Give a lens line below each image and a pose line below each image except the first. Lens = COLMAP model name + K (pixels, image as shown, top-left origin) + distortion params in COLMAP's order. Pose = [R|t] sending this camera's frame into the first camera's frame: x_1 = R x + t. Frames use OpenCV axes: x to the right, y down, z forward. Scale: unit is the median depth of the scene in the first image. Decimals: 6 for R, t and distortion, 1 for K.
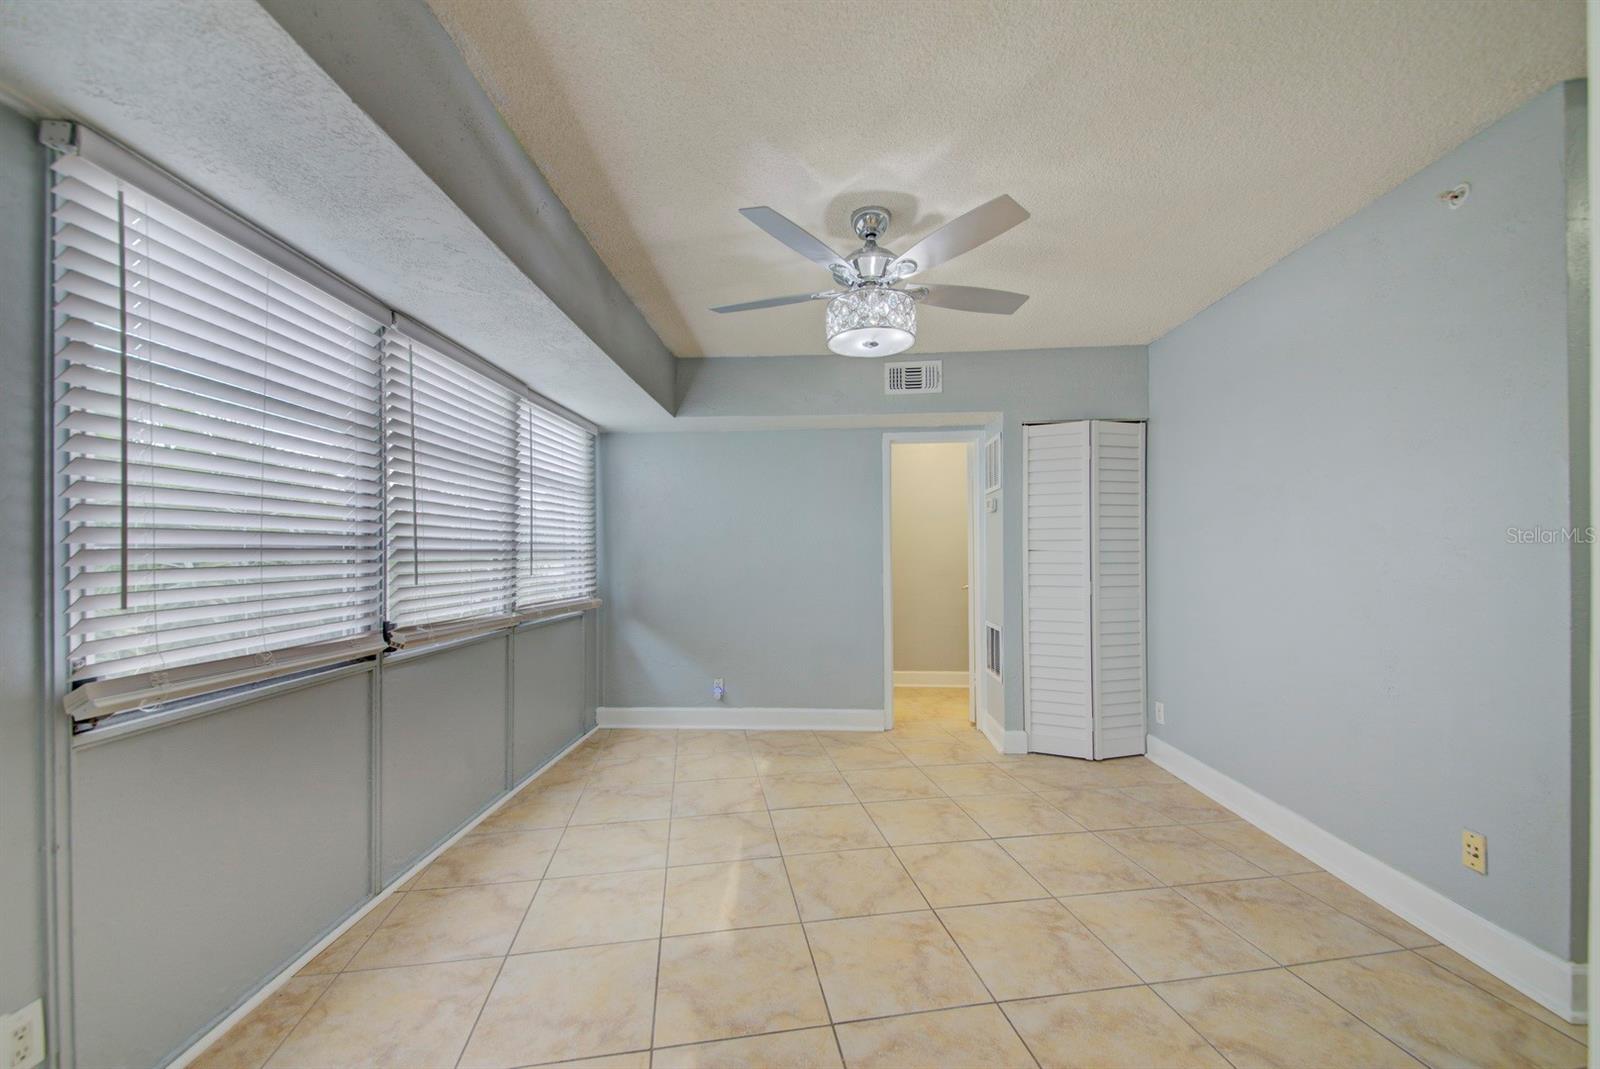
lens RADIAL K [[614.9, 0, 798.8], [0, 614.9, 550.5], [0, 0, 1]] dist [0.062919, -0.030348]
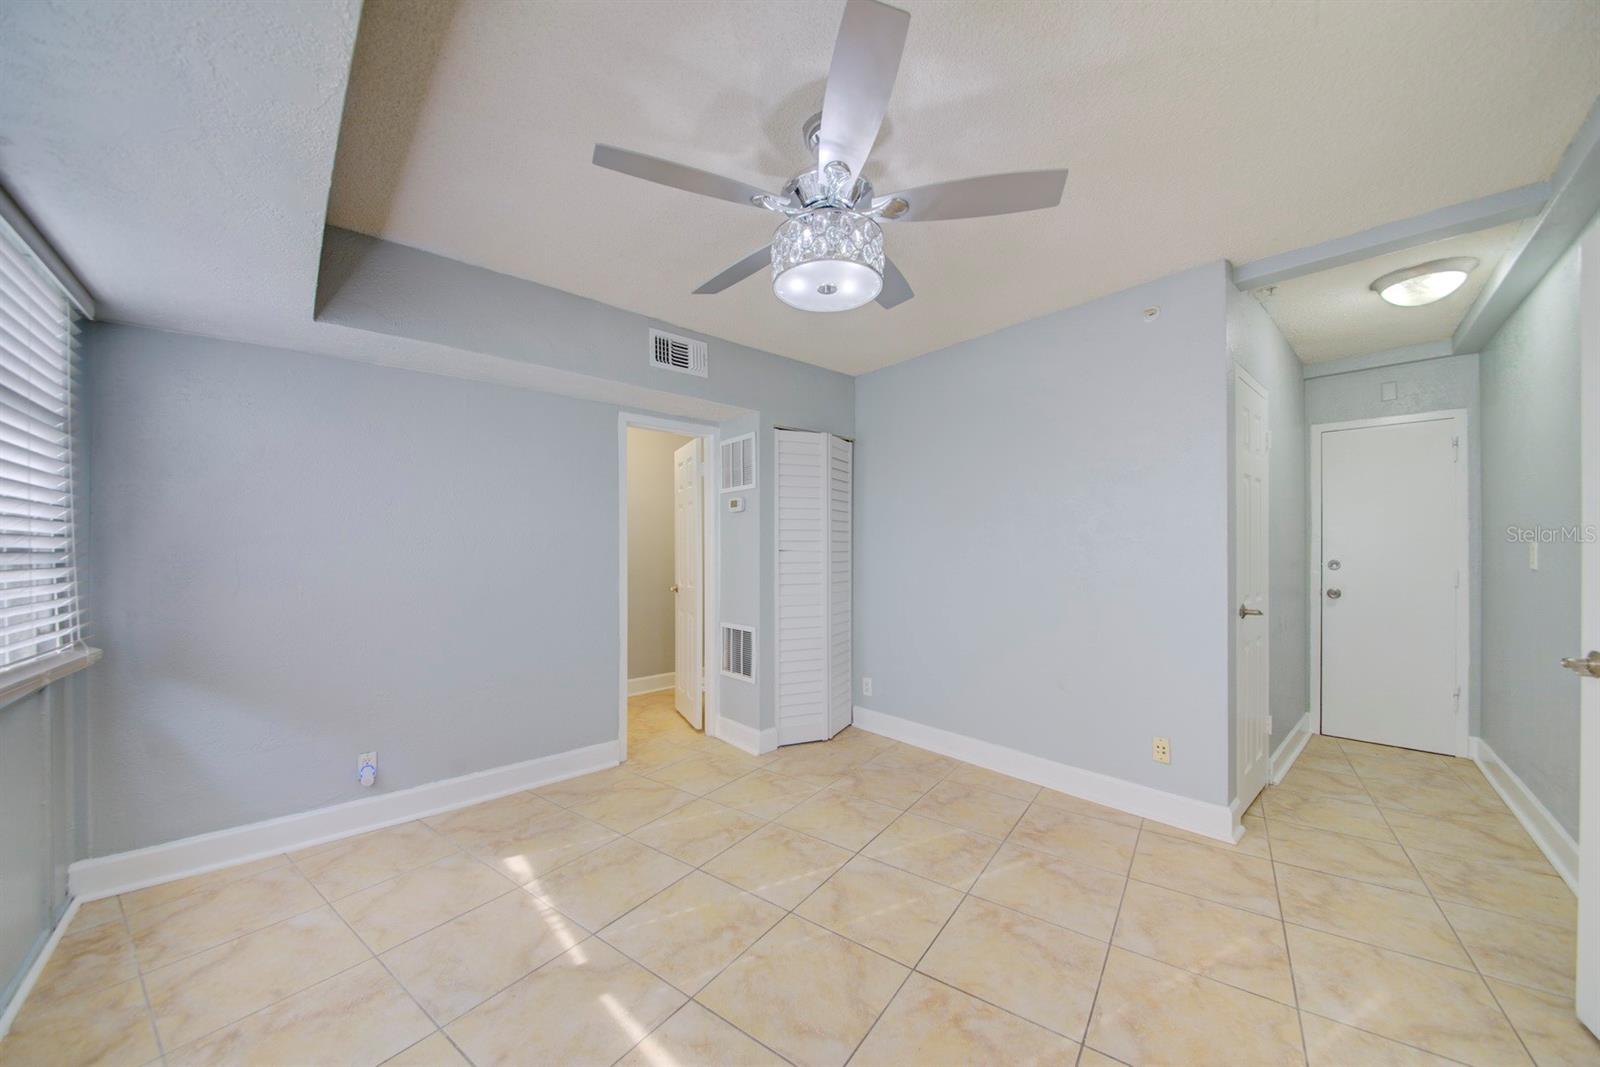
lens RADIAL K [[561.2, 0, 797.1], [0, 561.2, 545.9], [0, 0, 1]] dist [0.046139, -0.024317]
pose [[0.721140, 0.005154, 0.692770, -0.286043], [-0.000308, 0.999975, -0.007119, -0.000920], [-0.692790, 0.004921, 0.721123, 0.348946]]
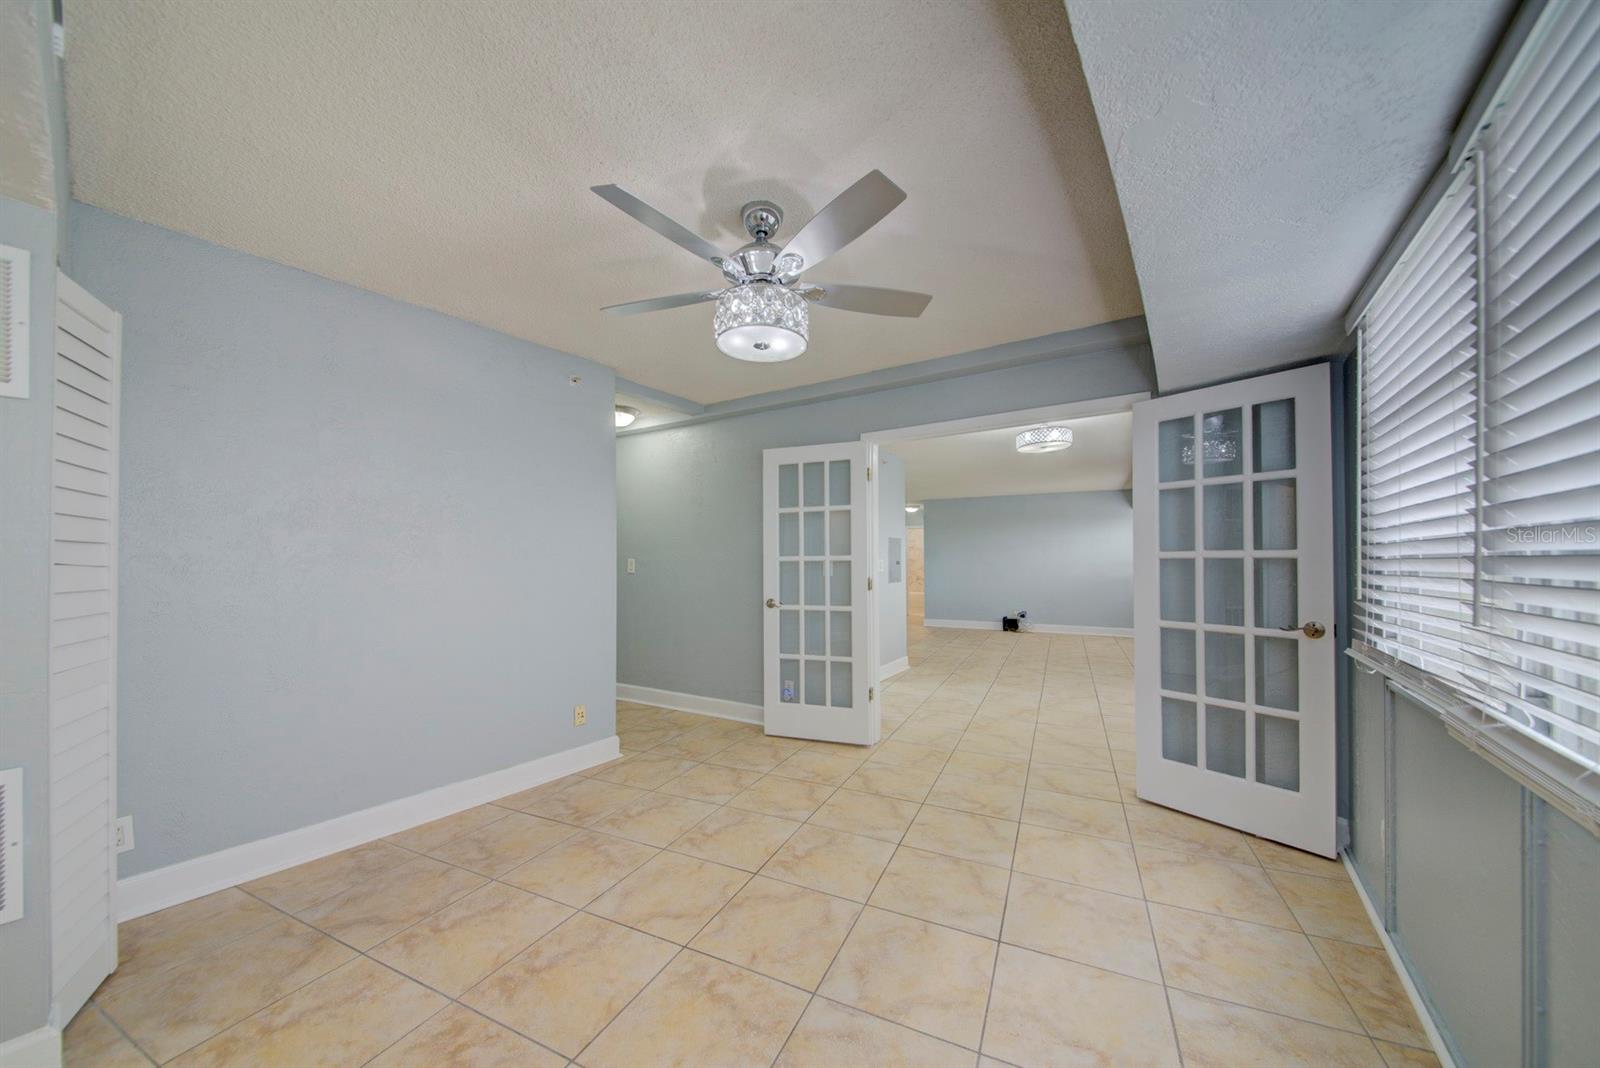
lens RADIAL K [[561.2, 0, 797.1], [0, 561.2, 546.4], [0, 0, 1]] dist [0.046139, -0.024317]
pose [[-0.812507, 0.021524, 0.582554, -0.301845], [0.004992, 0.999538, -0.029968, 0.001218], [-0.582930, -0.021441, -0.812240, 1.165038]]
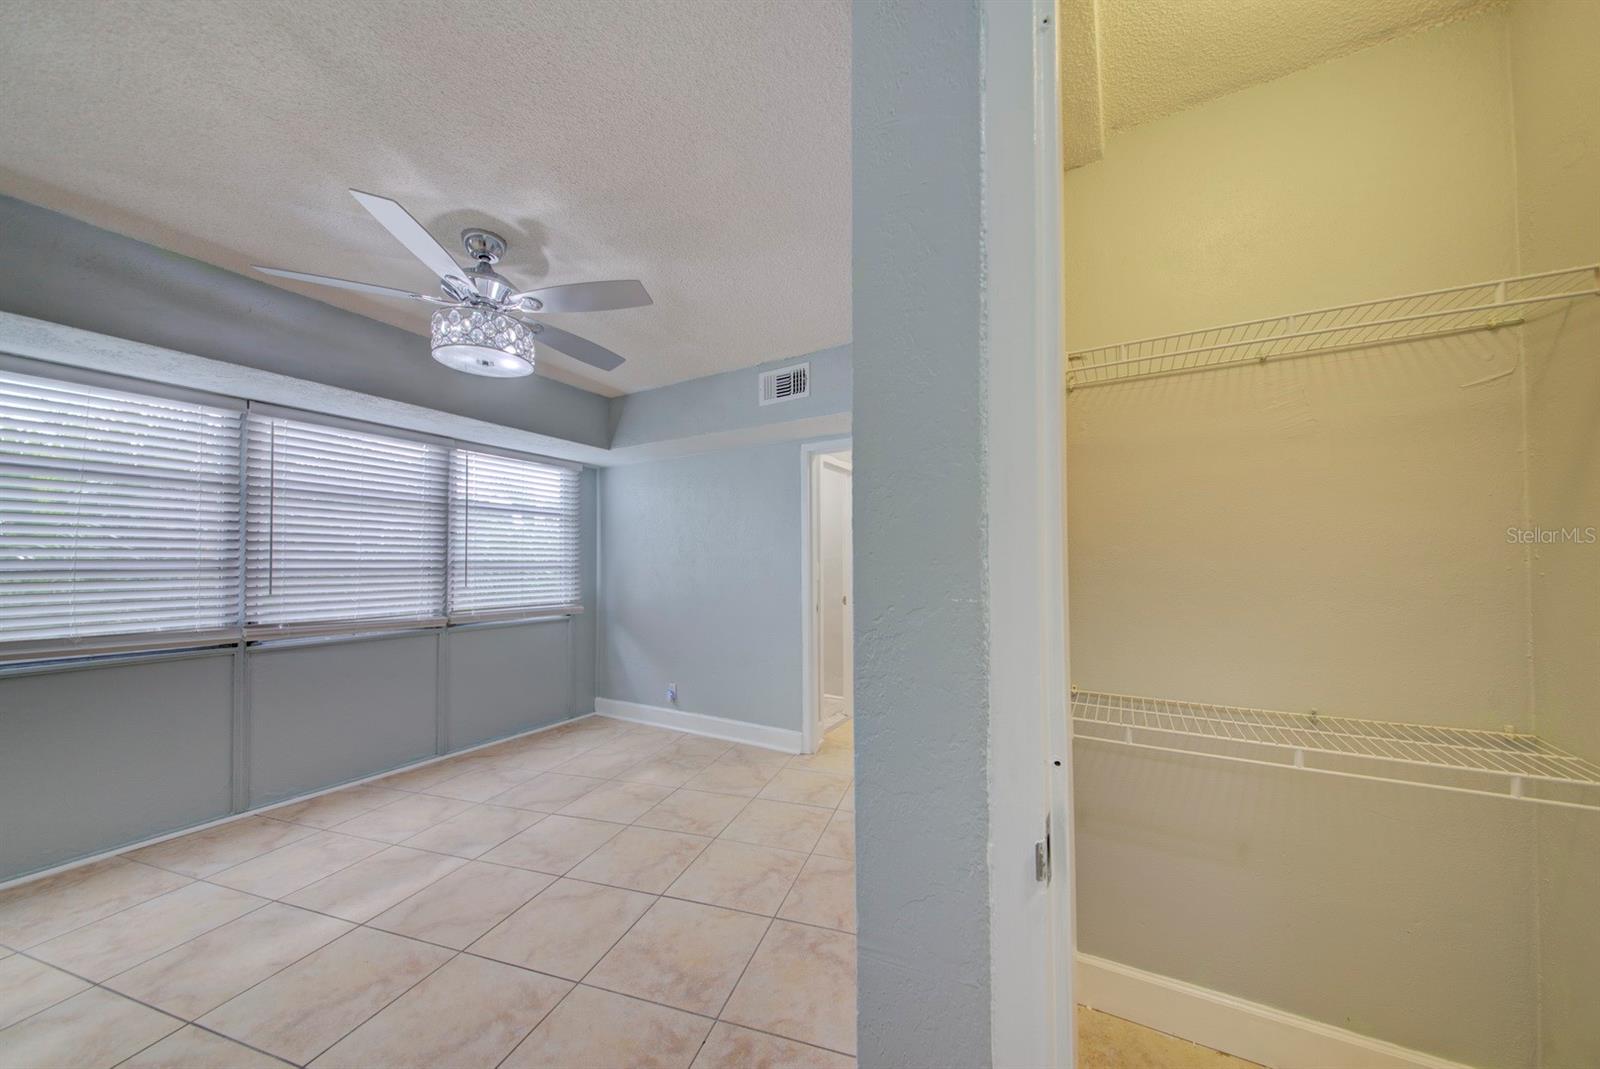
lens RADIAL K [[546.7, 0, 799.8], [0, 546.7, 544.2], [0, 0, 1]] dist [0.041529, -0.021981]
pose [[0.888072, -0.019261, -0.459302, 0.680592], [0.005702, 0.999506, -0.030891, -0.007753], [0.459670, 0.024815, 0.887743, 0.304662]]
